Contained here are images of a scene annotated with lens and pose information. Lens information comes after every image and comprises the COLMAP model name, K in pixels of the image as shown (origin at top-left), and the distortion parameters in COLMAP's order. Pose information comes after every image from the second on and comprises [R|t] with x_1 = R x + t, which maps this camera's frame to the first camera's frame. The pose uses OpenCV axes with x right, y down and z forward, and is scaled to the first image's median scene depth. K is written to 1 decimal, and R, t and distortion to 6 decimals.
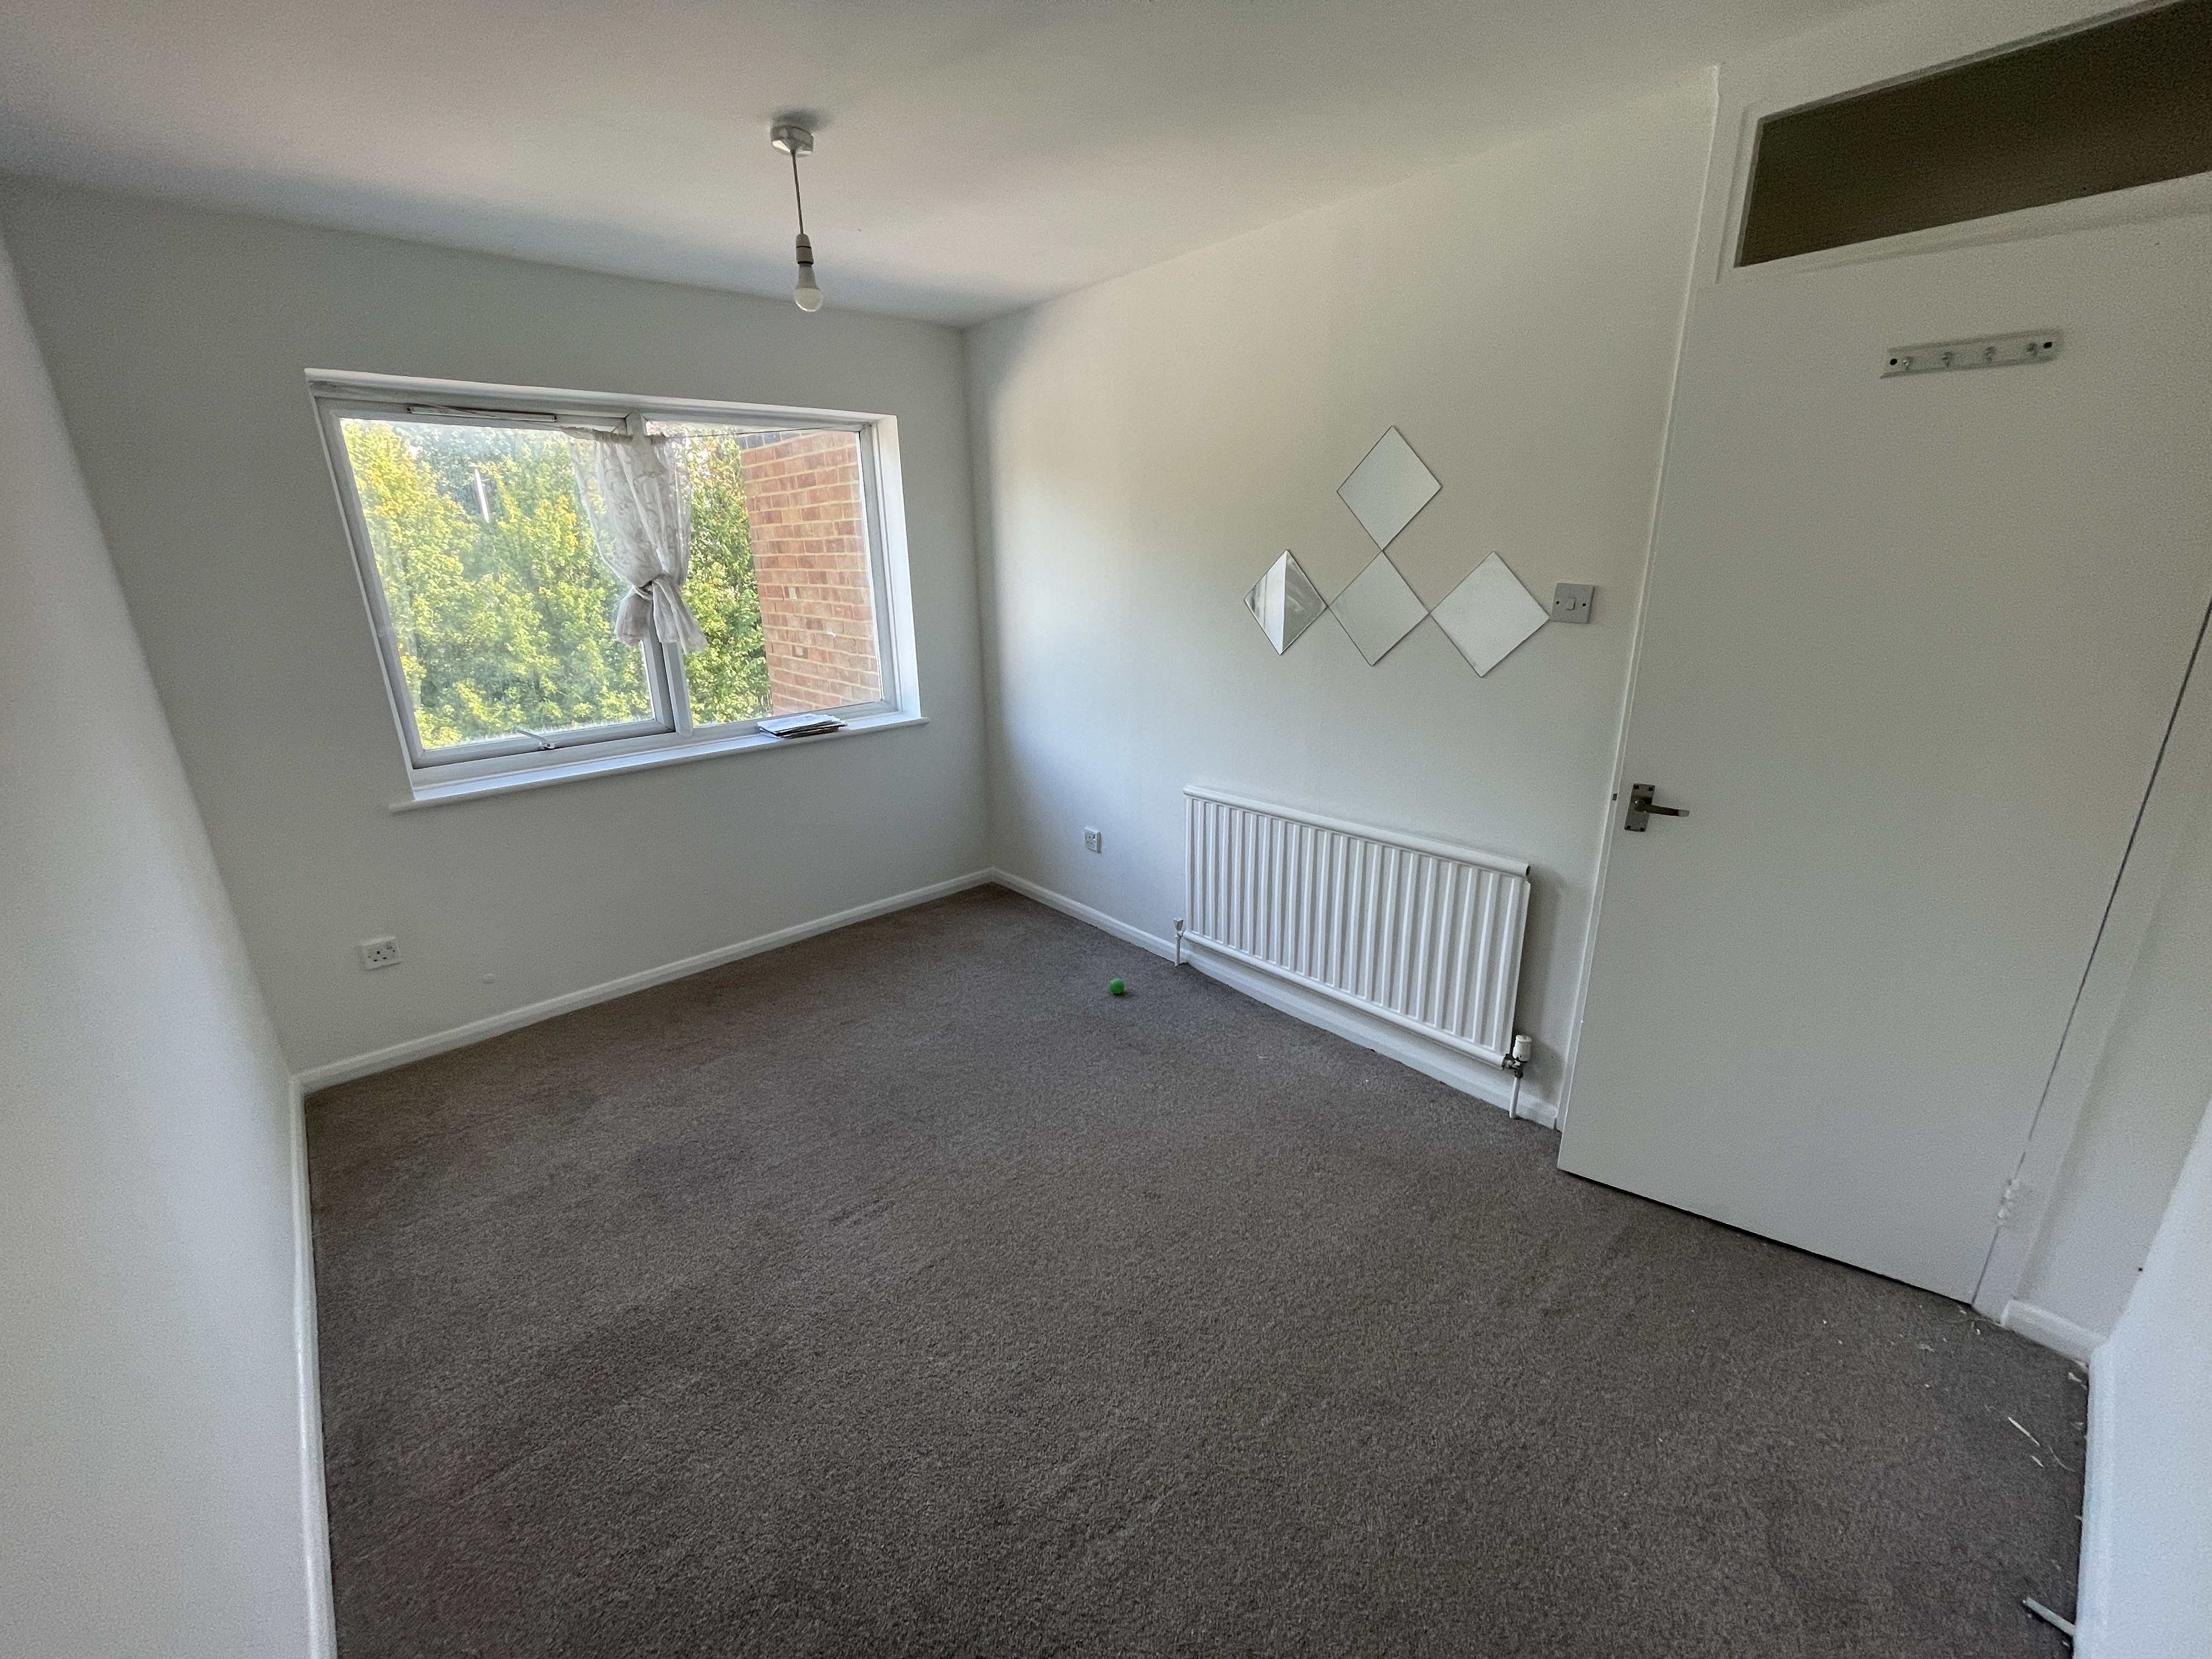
lens RADIAL K [[890.5, 0, 1100.6], [0, 890.5, 819.9], [0, 0, 1]] dist [0.009360, 0.000117]
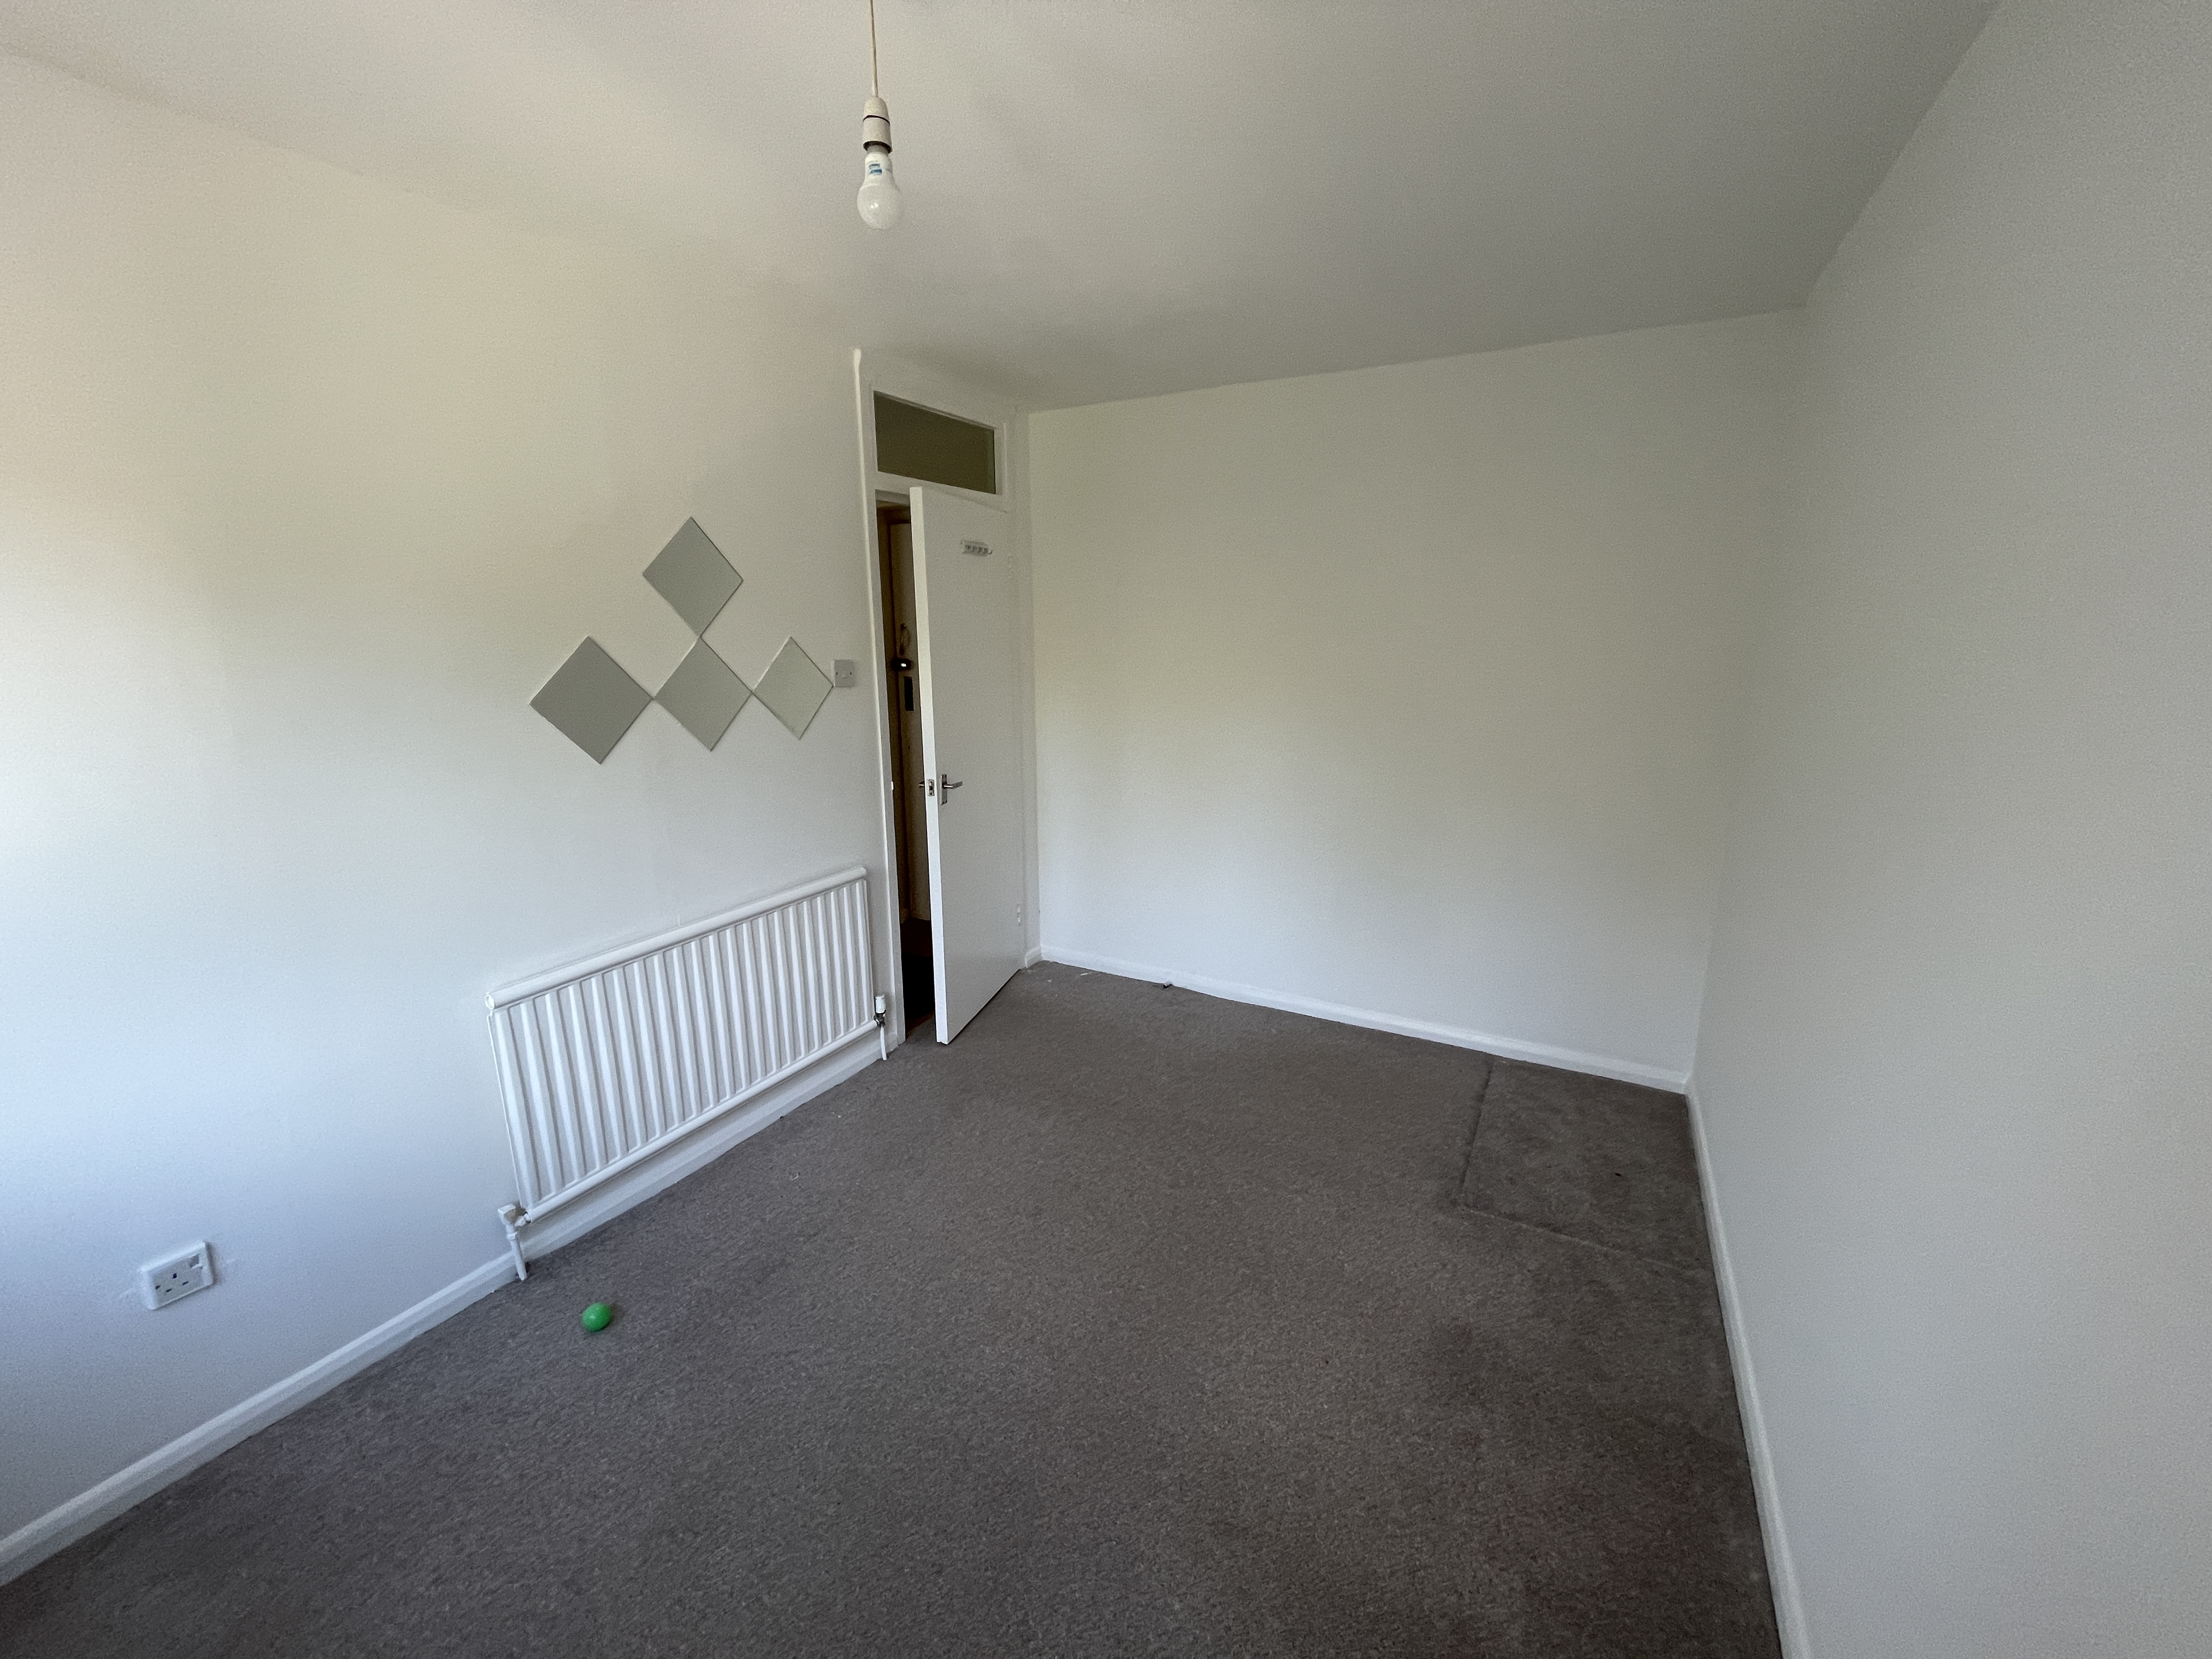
lens RADIAL K [[890.5, 0, 1100.6], [0, 890.5, 819.9], [0, 0, 1]] dist [0.009360, 0.000117]
pose [[-0.325300, -0.182765, 0.927781, -0.755811], [0.291264, 0.914076, 0.282189, -0.252946], [-0.899636, 0.362025, -0.244116, 0.869066]]
